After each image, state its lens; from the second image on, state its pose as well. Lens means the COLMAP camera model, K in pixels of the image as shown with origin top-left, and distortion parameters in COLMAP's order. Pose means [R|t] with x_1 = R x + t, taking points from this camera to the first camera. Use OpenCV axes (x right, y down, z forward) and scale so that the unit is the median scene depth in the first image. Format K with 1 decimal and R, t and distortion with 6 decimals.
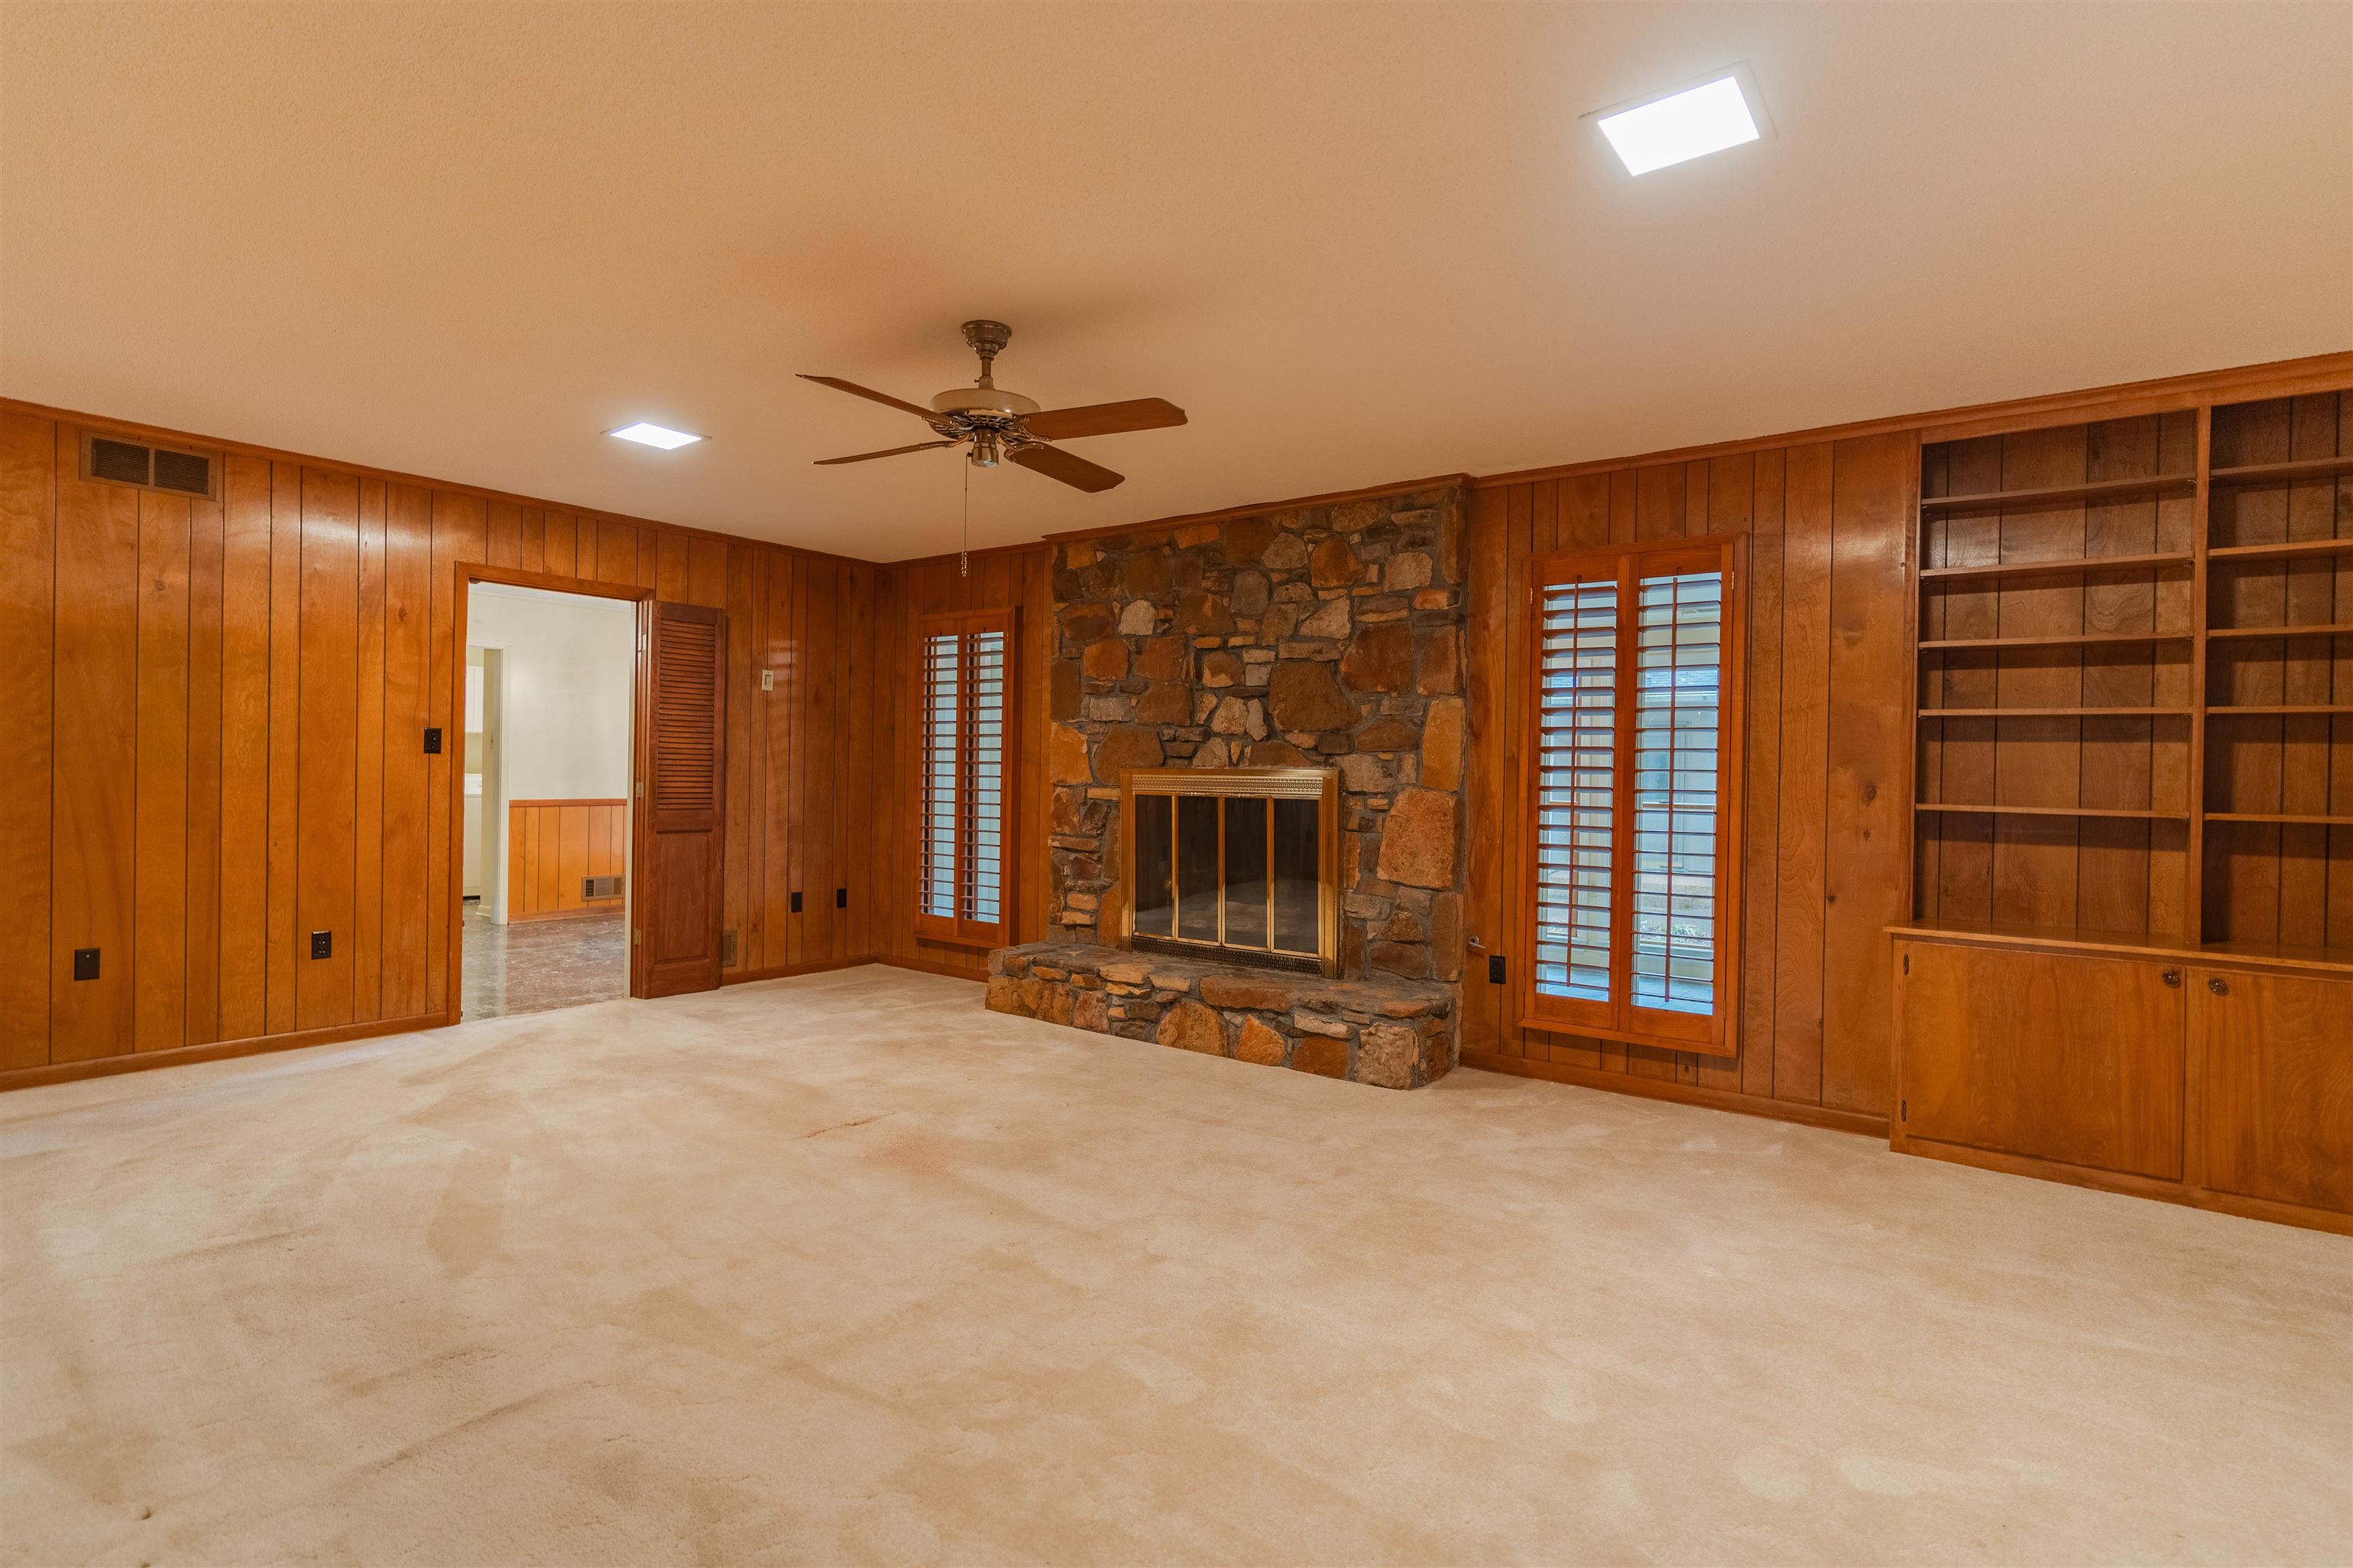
lens RADIAL K [[1157.5, 0, 1180.4], [0, 1157.5, 771.8], [0, 0, 1]] dist [0.002225, -0.001214]
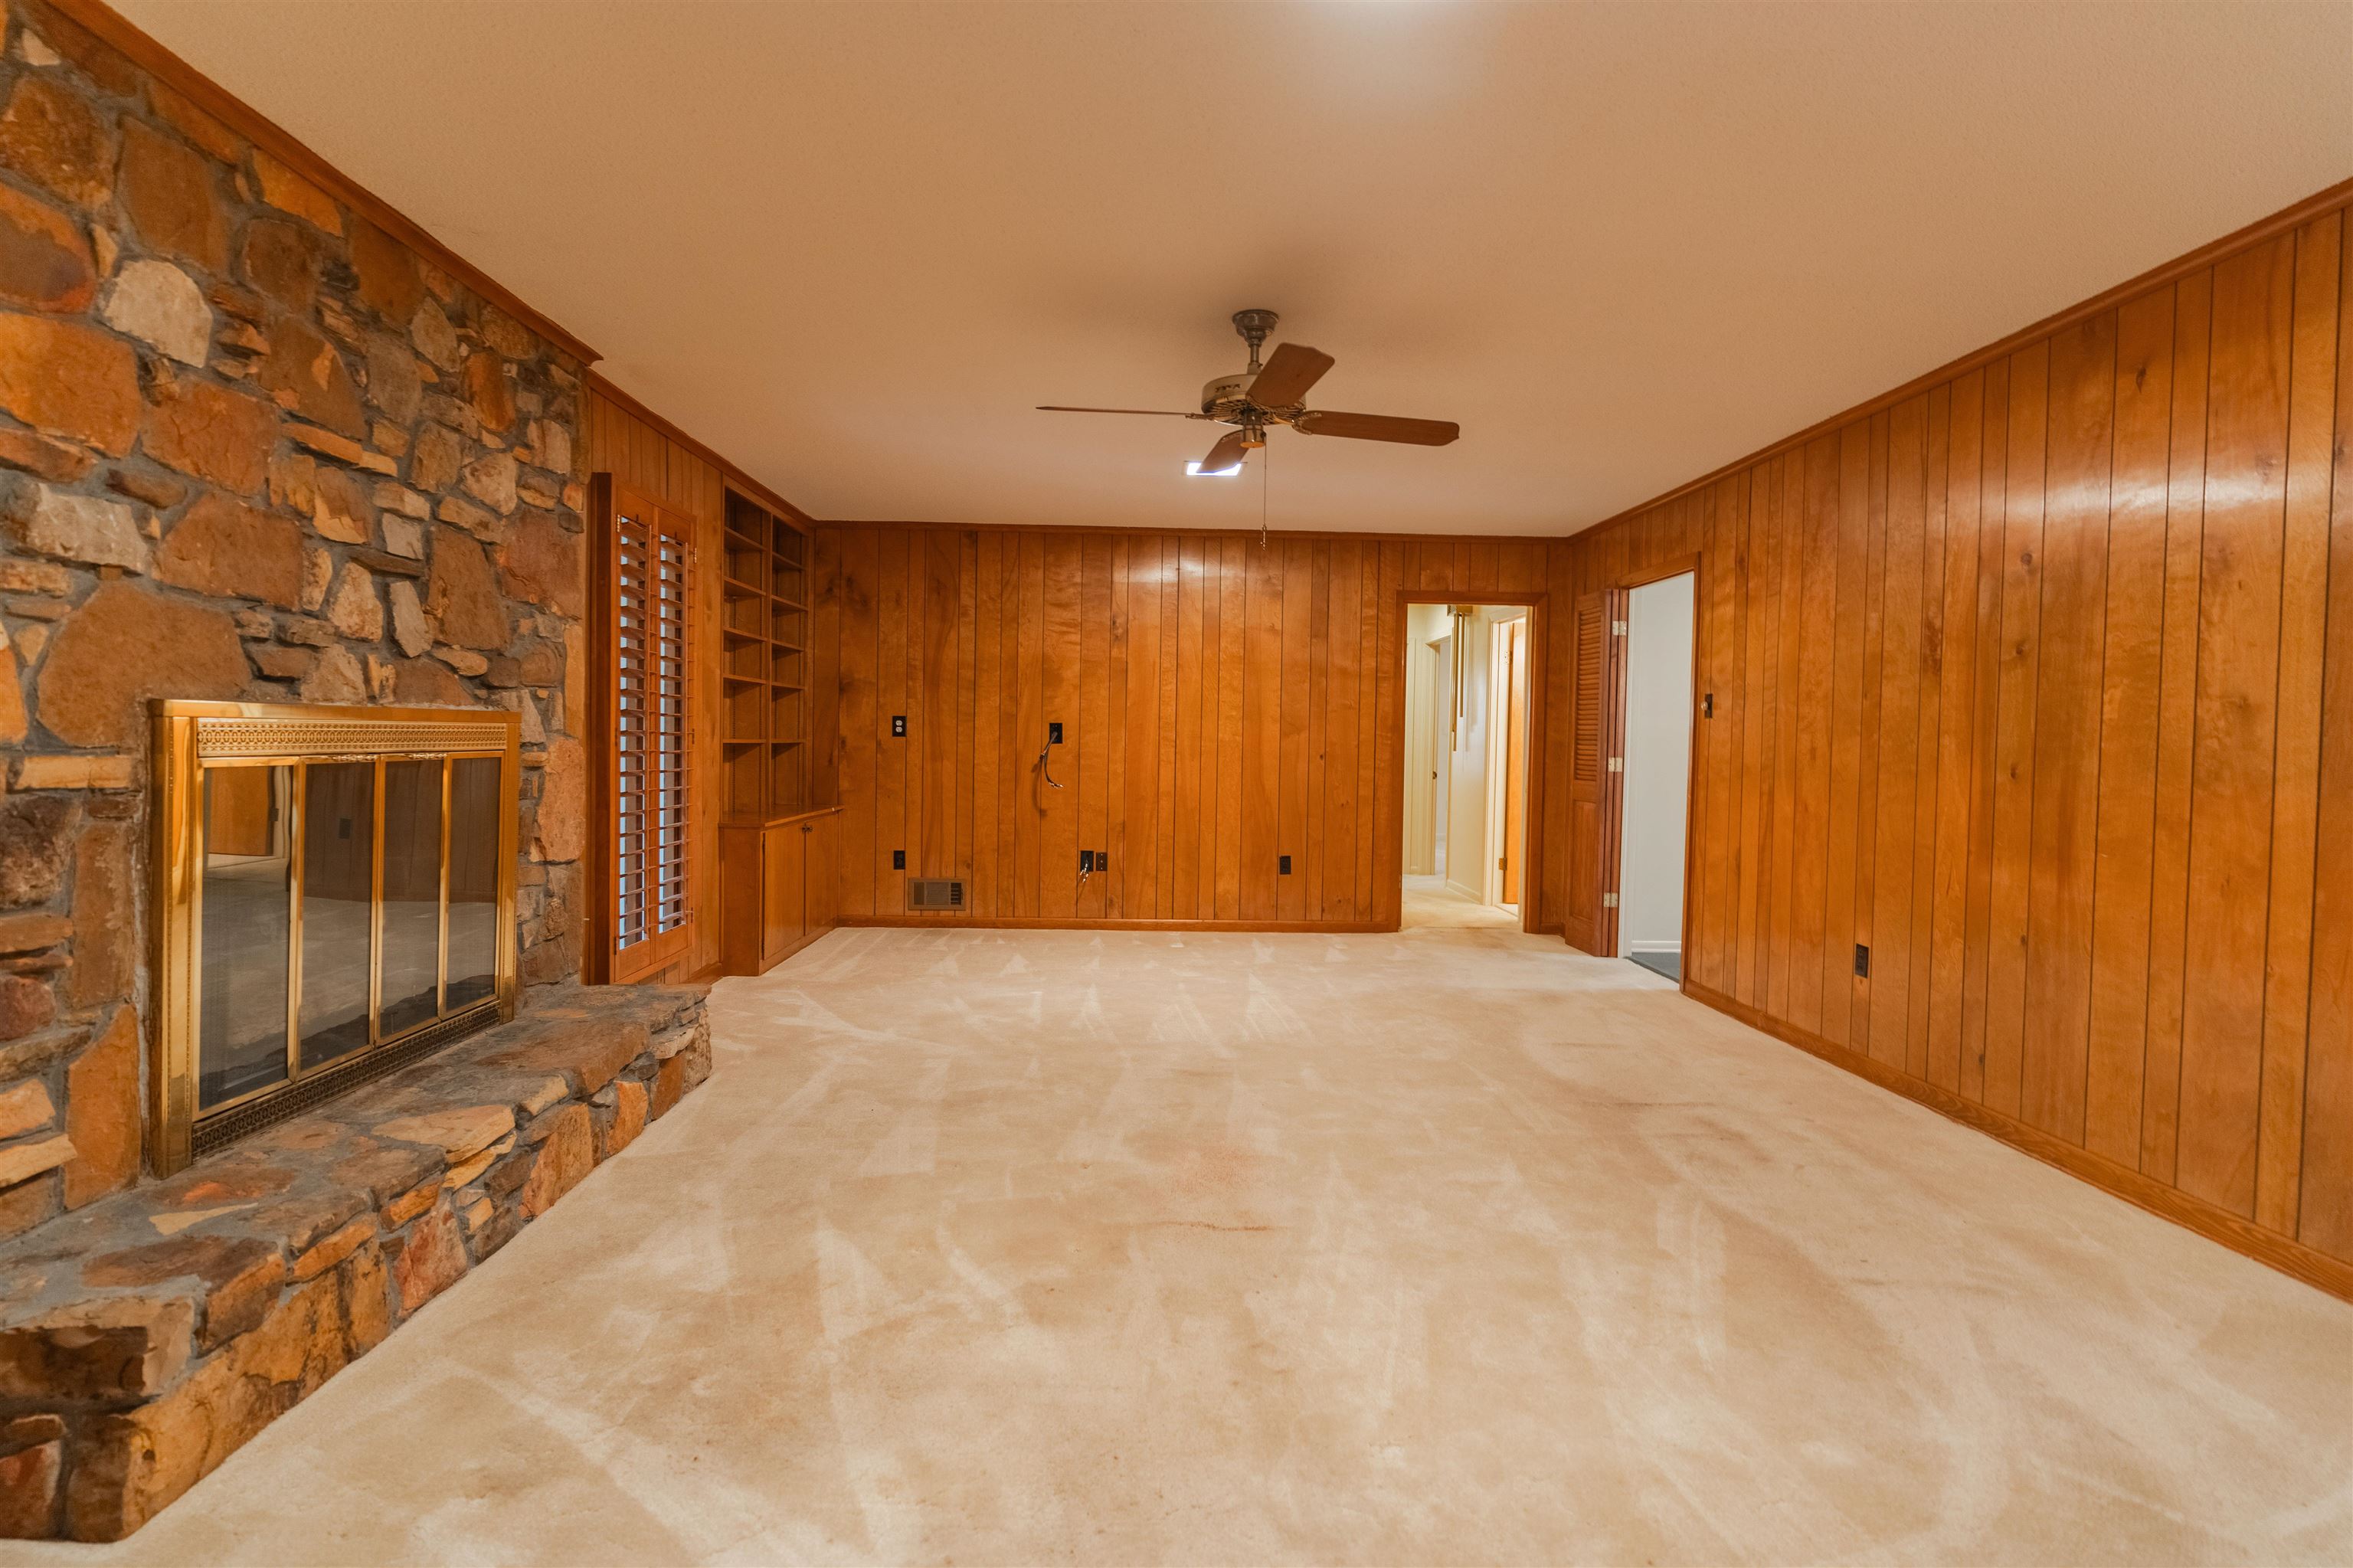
lens RADIAL K [[1157.5, 0, 1179.4], [0, 1157.5, 773.4], [0, 0, 1]] dist [0.002225, -0.001214]
pose [[-0.637114, -0.046630, 0.769358, -0.583675], [-0.020594, 0.998842, 0.043484, -0.002780], [-0.770495, 0.011860, -0.637336, 1.042911]]
